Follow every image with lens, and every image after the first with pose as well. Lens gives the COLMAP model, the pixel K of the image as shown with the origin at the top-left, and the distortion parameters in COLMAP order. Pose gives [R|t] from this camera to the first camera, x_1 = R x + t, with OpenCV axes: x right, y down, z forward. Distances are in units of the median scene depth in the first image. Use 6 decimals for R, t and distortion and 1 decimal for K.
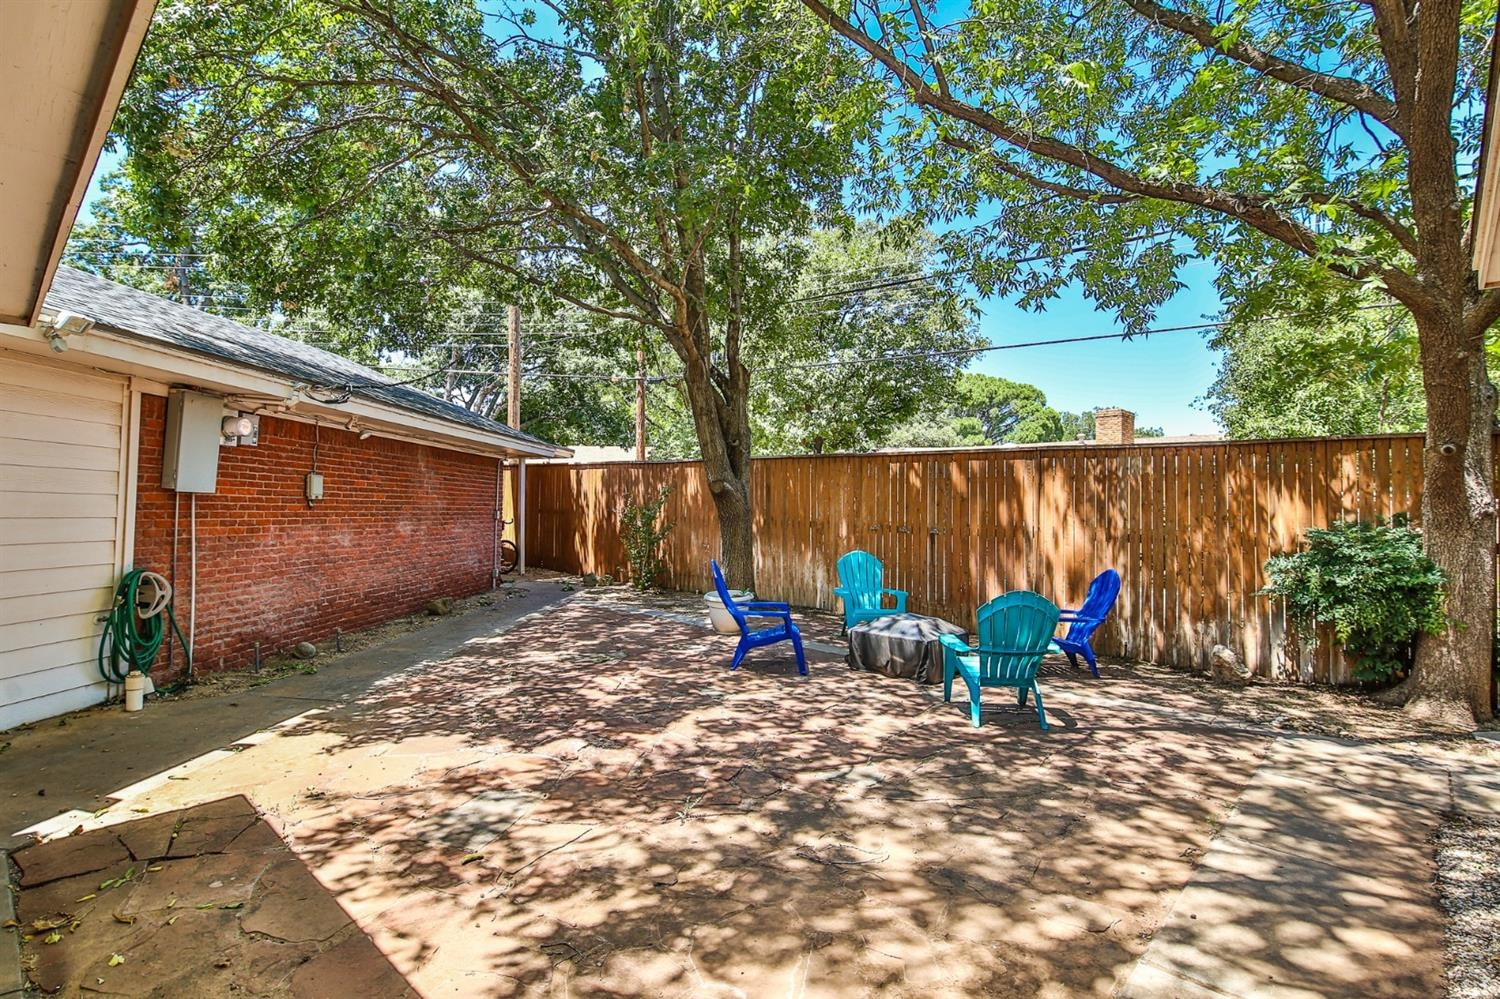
lens RADIAL K [[741.5, 0, 751.7], [0, 741.5, 481.5], [0, 0, 1]] dist [-0.011710, -0.000435]
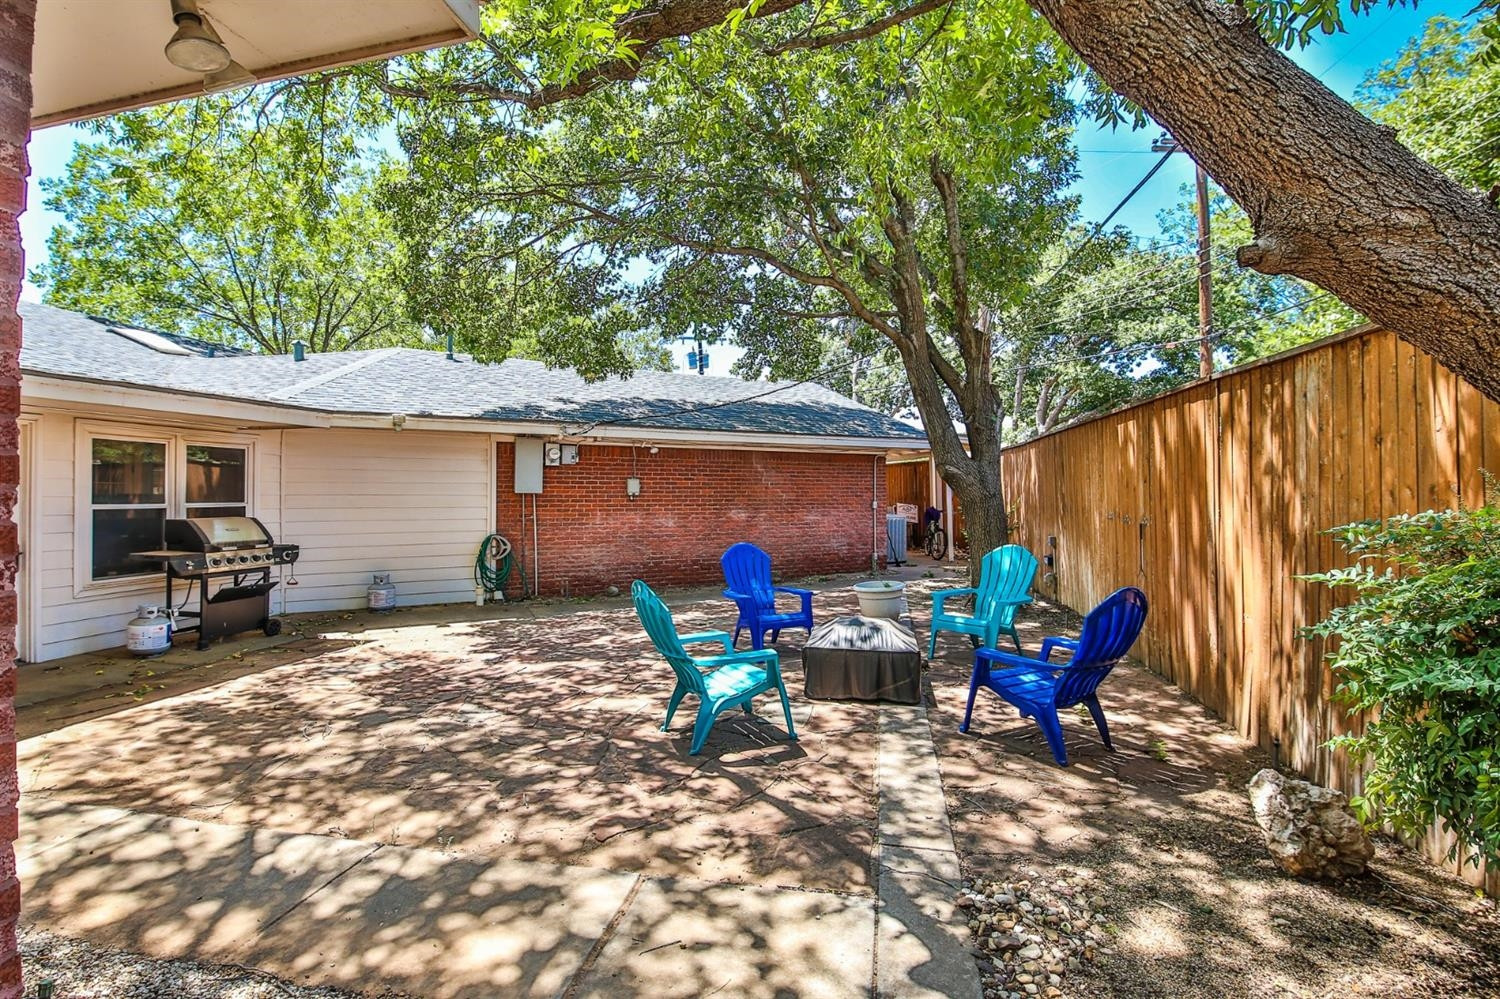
lens RADIAL K [[692.8, 0, 740.3], [0, 692.8, 488.7], [0, 0, 1]] dist [-0.010107, -0.006727]
pose [[0.509101, -0.031032, -0.860147, 1.191450], [0.046896, 0.998865, -0.008280, 0.052576], [0.859428, -0.036122, 0.509979, 0.724965]]
